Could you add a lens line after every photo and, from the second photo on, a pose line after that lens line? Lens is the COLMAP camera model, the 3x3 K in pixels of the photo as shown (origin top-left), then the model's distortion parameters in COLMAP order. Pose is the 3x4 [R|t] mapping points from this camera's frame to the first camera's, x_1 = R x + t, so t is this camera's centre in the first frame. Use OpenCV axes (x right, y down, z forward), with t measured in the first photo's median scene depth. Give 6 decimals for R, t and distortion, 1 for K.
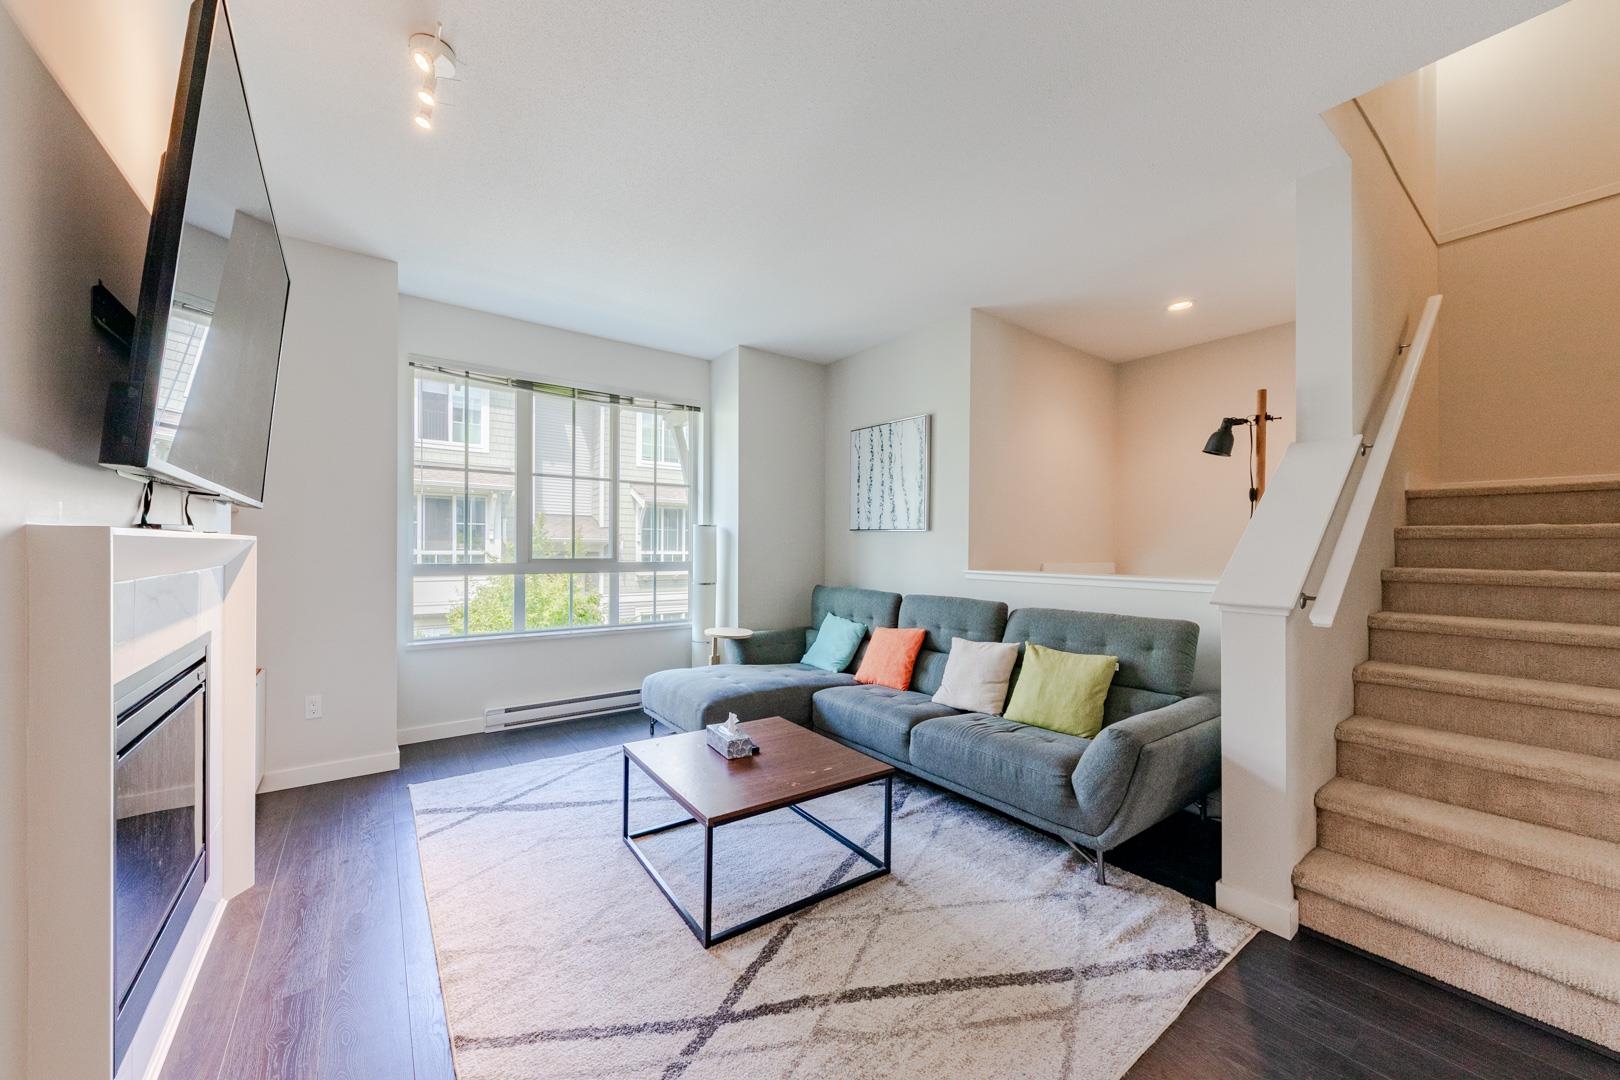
lens RADIAL K [[598.7, 0, 810.0], [0, 598.7, 540.0], [0, 0, 1]] dist [-0.006364, -0.000155]
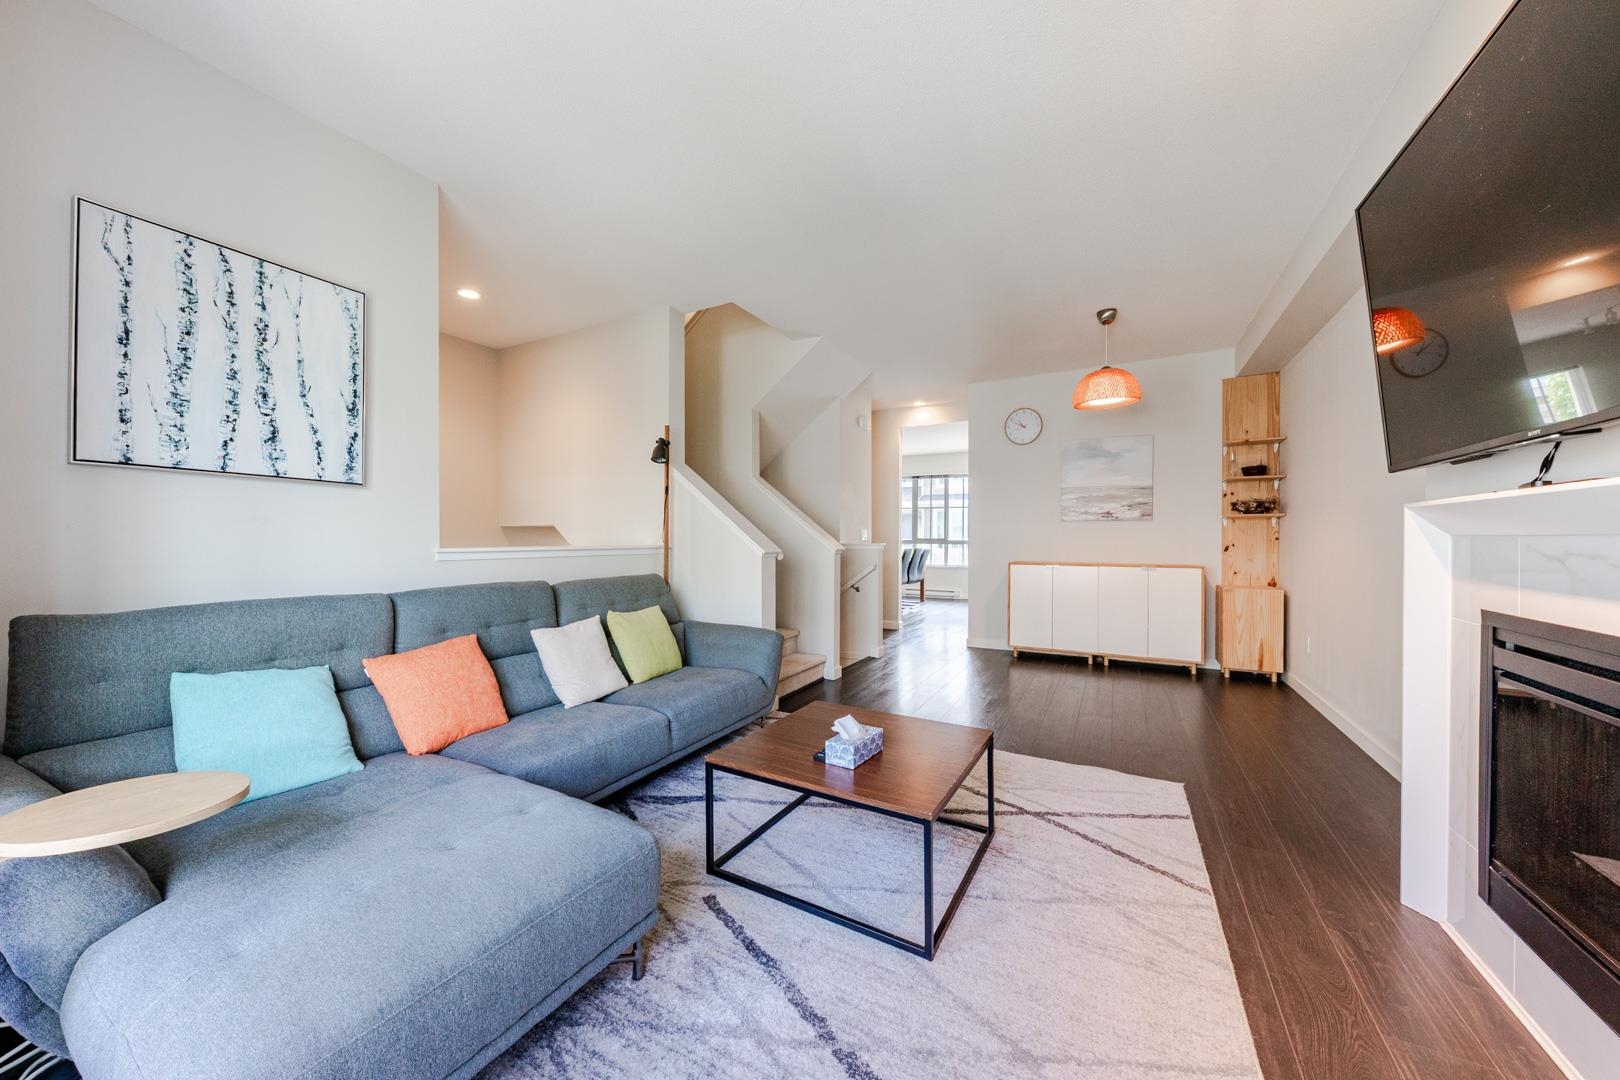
lens RADIAL K [[560.2, 0, 777.0], [0, 560.2, 532.4], [0, 0, 1]] dist [0.001513, 0.000072]
pose [[-0.375063, 0.001407, 0.926998, -0.961919], [-0.012774, 0.999896, -0.006686, 0.058004], [-0.926911, -0.014349, -0.375007, 1.640990]]
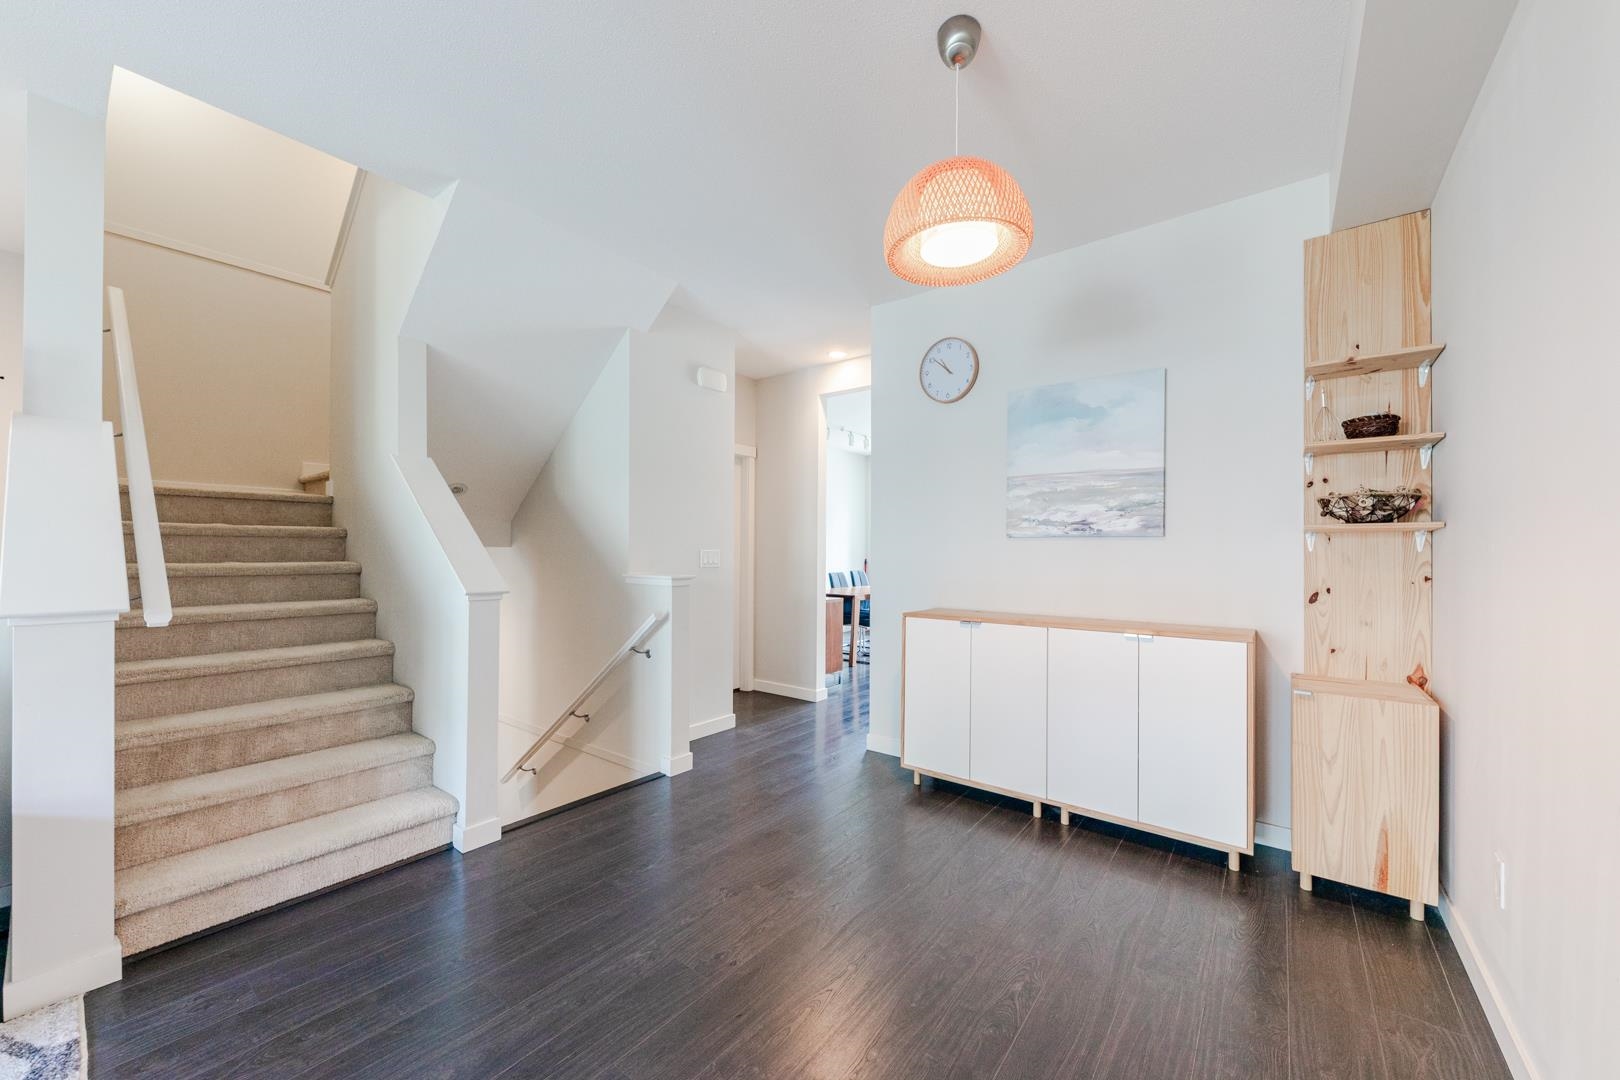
lens RADIAL K [[598.7, 0, 810.0], [0, 598.7, 540.0], [0, 0, 1]] dist [-0.006364, -0.000155]
pose [[-0.274803, 0.009092, 0.961457, -0.322311], [-0.016415, 0.999765, -0.014146, 0.003421], [-0.961360, -0.019670, -0.274590, 0.238167]]
